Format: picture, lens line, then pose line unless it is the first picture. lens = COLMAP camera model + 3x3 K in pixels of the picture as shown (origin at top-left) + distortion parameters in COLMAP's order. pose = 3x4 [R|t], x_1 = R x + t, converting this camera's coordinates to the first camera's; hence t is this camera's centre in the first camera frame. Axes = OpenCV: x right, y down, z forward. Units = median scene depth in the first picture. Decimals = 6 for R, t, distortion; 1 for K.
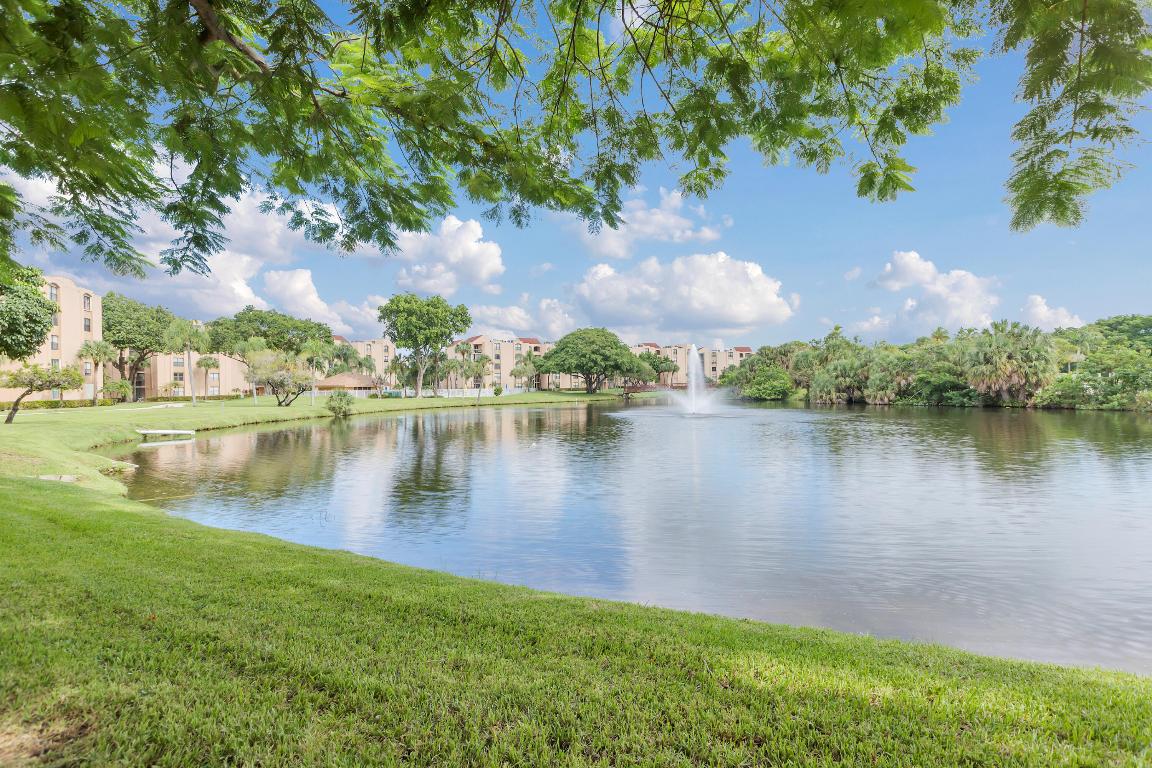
lens RADIAL K [[551.4, 0, 579.1], [0, 551.4, 380.1], [0, 0, 1]] dist [0.004128, -0.000616]
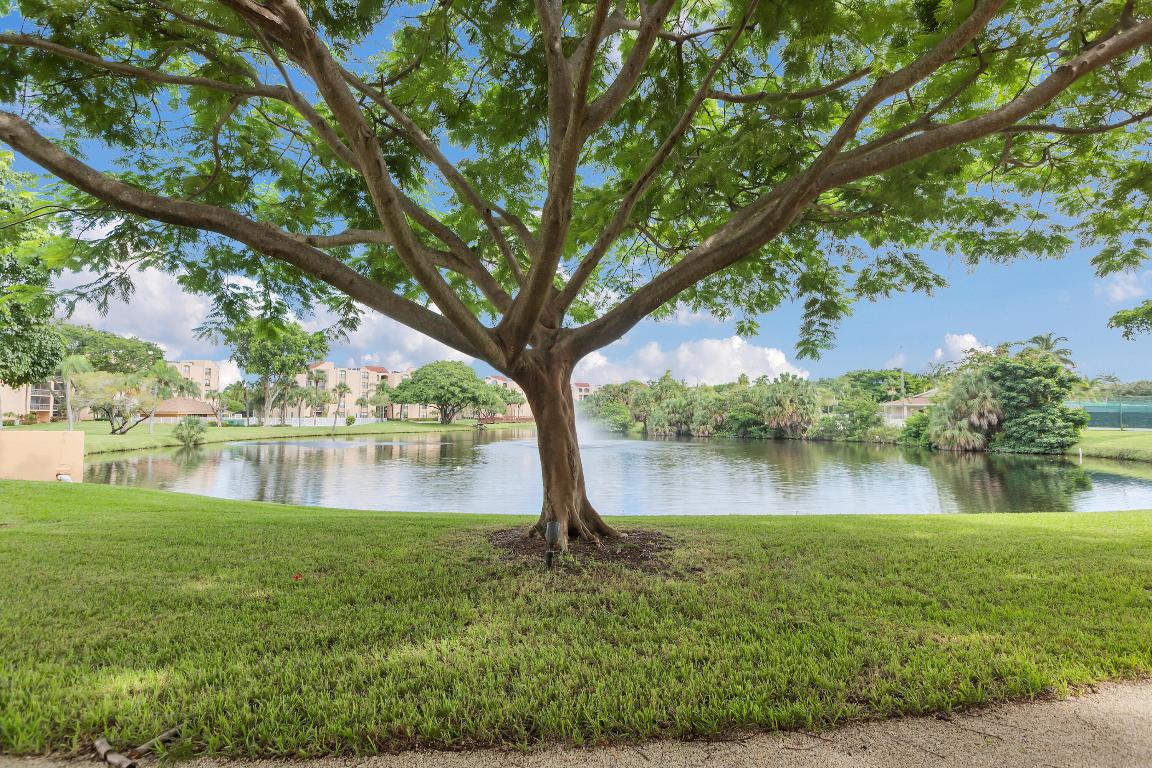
lens RADIAL K [[551.4, 0, 577.0], [0, 551.4, 382.7], [0, 0, 1]] dist [0.004128, -0.000616]
pose [[0.956651, 0.034157, 0.289227, -0.065195], [-0.019246, 0.998342, -0.054244, -0.002438], [-0.290600, 0.046326, 0.955722, -0.079124]]
